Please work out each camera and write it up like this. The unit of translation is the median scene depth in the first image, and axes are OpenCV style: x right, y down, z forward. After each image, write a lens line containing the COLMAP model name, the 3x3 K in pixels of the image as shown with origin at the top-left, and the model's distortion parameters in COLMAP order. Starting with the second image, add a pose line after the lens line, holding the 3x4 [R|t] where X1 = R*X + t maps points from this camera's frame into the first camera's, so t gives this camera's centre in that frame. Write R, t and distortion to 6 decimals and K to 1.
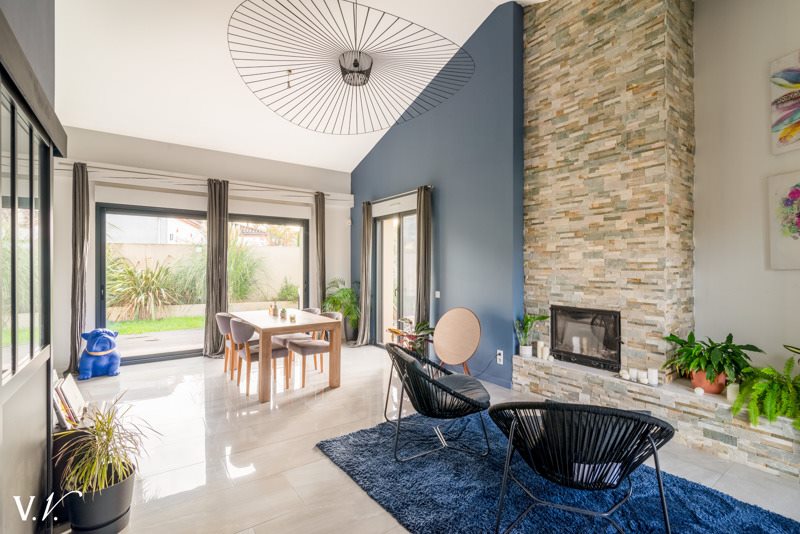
lens RADIAL K [[369.4, 0, 402.4], [0, 369.4, 264.7], [0, 0, 1]] dist [-0.005326, -0.000068]
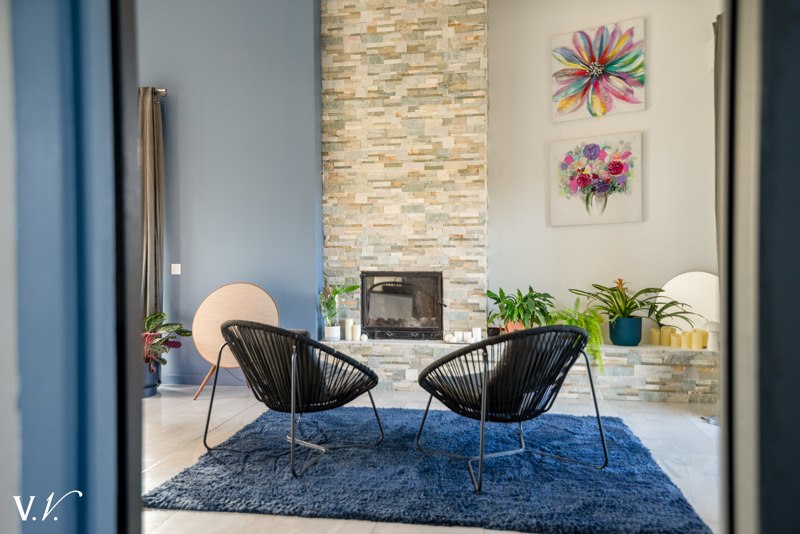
lens RADIAL K [[575.1, 0, 399.7], [0, 575.1, 268.9], [0, 0, 1]] dist [0.036316, 0.001743]
pose [[0.708157, -0.014047, 0.705916, -0.471596], [0.002961, 0.999852, 0.016925, 0.094835], [-0.706049, -0.009896, 0.708094, 0.074718]]
